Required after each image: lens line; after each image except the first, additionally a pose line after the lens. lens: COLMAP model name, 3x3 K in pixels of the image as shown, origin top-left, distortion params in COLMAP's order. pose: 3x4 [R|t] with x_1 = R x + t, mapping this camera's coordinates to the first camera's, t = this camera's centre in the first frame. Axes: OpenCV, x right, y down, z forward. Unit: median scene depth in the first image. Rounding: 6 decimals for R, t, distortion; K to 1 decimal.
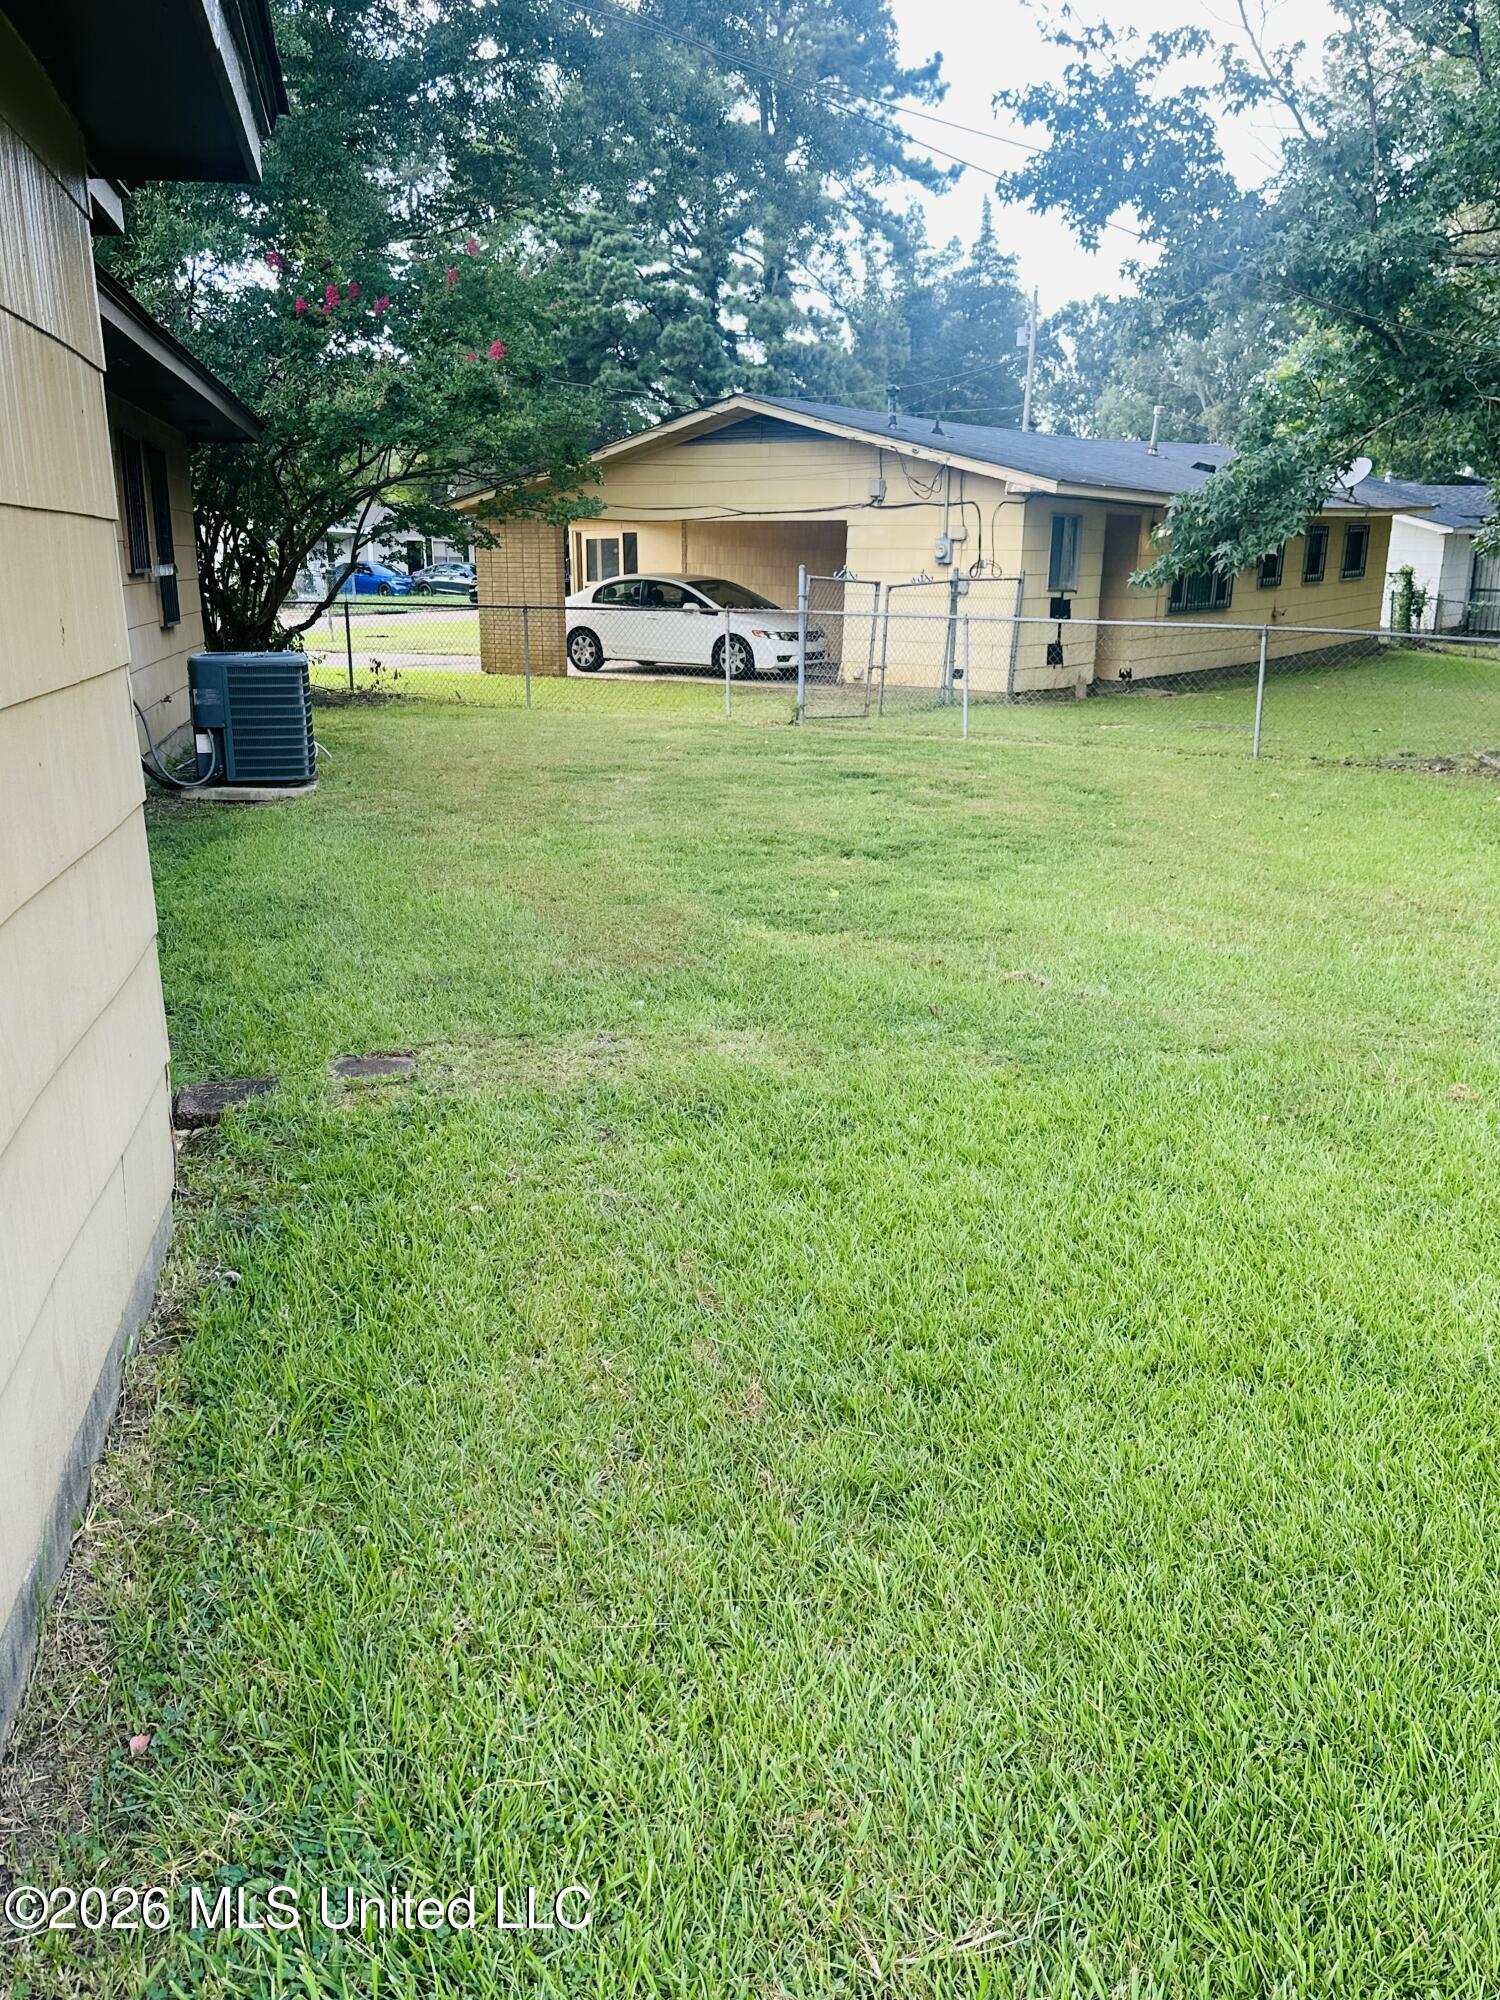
lens RADIAL K [[1740.0, 0, 767.2], [0, 1740.0, 998.5], [0, 0, 1]] dist [0.071462, -0.091588]
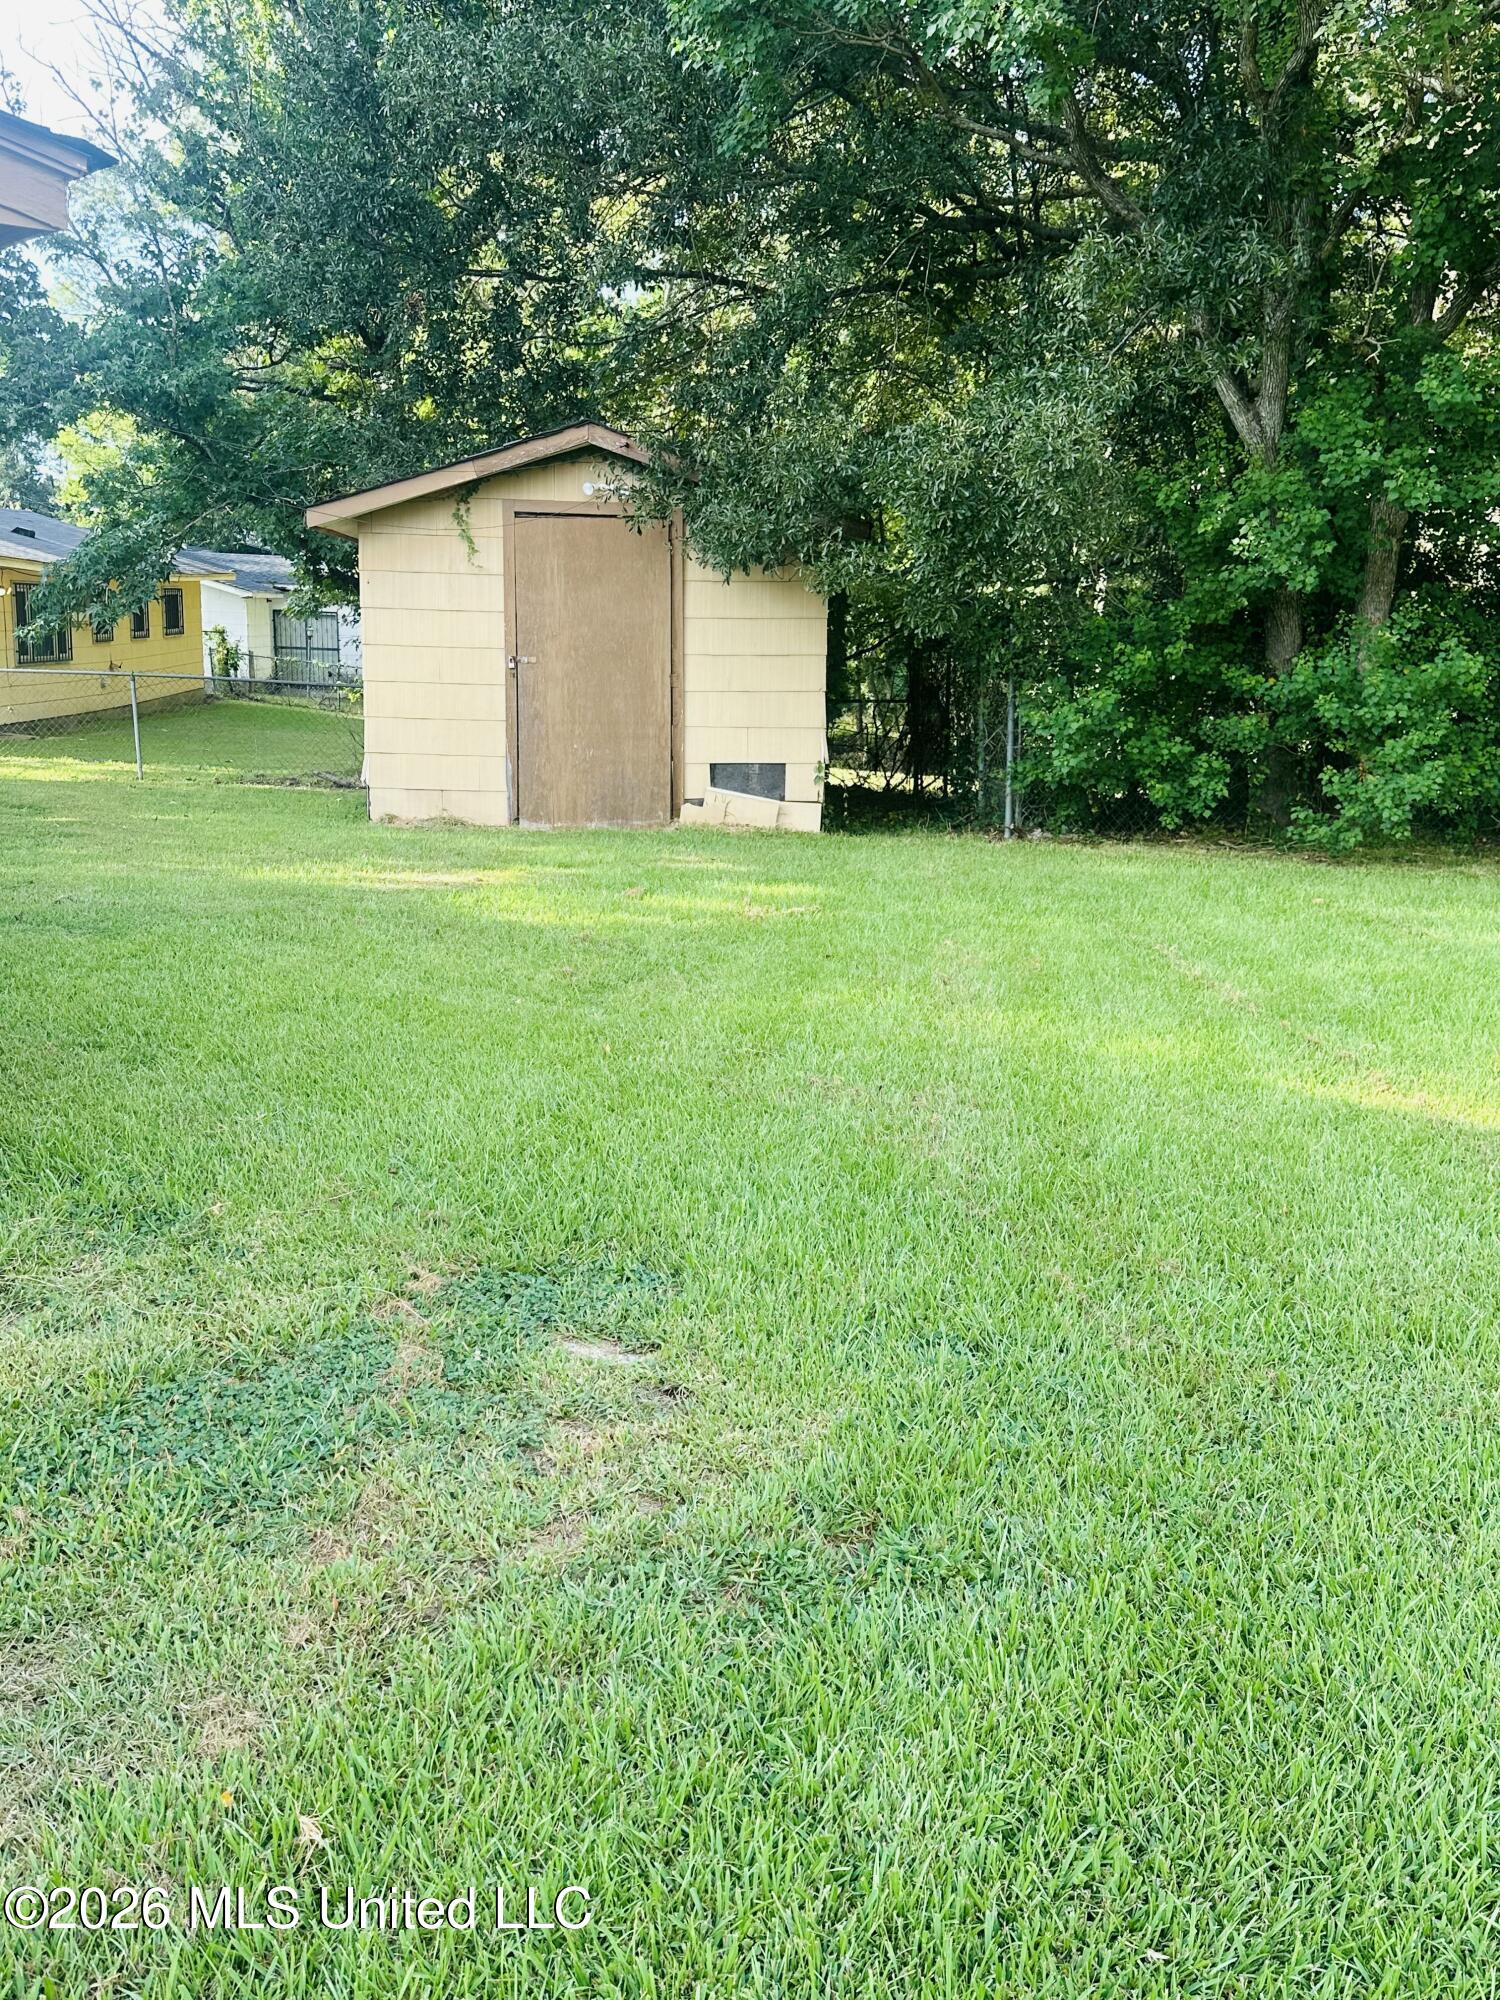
lens RADIAL K [[1740.0, 0, 749.8], [0, 1740.0, 987.7], [0, 0, 1]] dist [0.071462, -0.091588]
pose [[0.803883, -0.118301, 0.582904, -0.118029], [0.139979, 0.990123, 0.007901, 0.058976], [-0.578081, 0.075243, 0.812503, -0.239751]]
